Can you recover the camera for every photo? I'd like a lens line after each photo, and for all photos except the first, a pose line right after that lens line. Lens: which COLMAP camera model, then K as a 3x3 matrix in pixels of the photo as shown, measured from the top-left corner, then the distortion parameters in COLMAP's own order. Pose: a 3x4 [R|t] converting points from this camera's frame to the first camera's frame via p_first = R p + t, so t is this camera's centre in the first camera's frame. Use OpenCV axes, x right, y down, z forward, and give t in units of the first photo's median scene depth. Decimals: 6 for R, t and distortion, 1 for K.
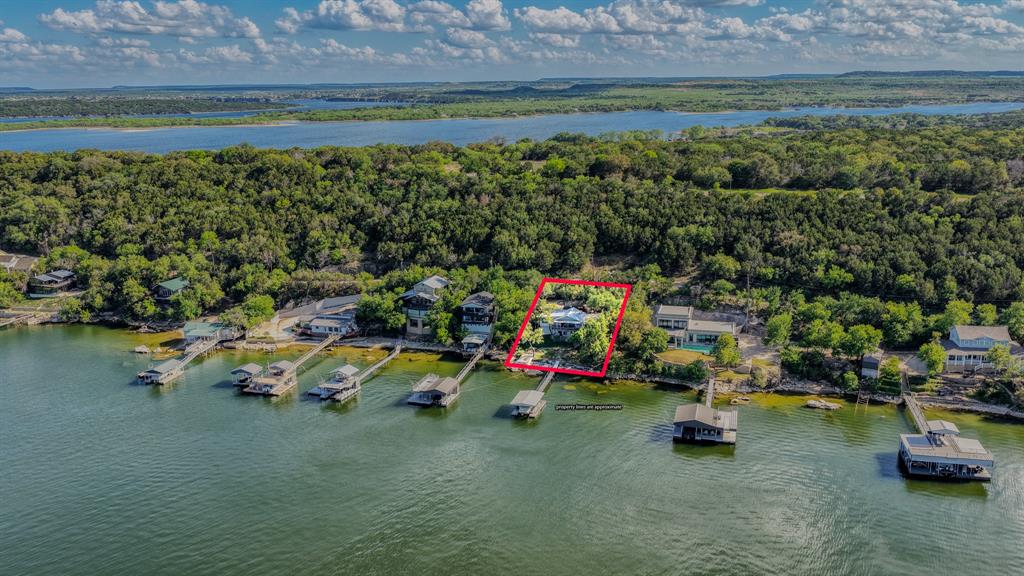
lens RADIAL K [[966.0, 0, 510.5], [0, 966.0, 263.4], [0, 0, 1]] dist [-0.004902, 0.017056]
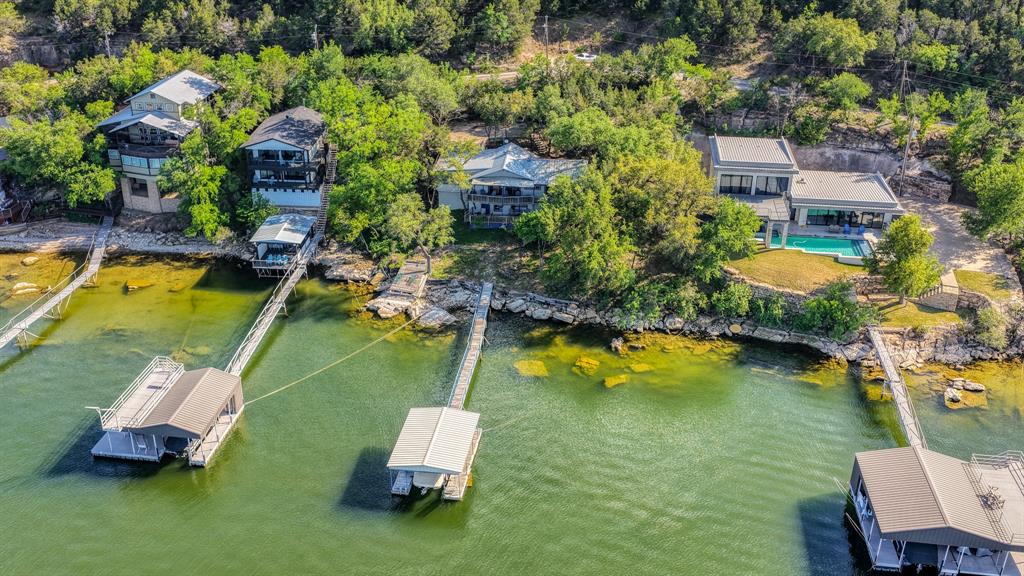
lens RADIAL K [[966.0, 0, 510.5], [0, 966.0, 263.4], [0, 0, 1]] dist [-0.004902, 0.017056]
pose [[0.986402, -0.050006, 0.156560, -0.006322], [0.010228, 0.969420, 0.245195, -0.008849], [-0.164034, -0.240260, 0.956749, 0.571596]]
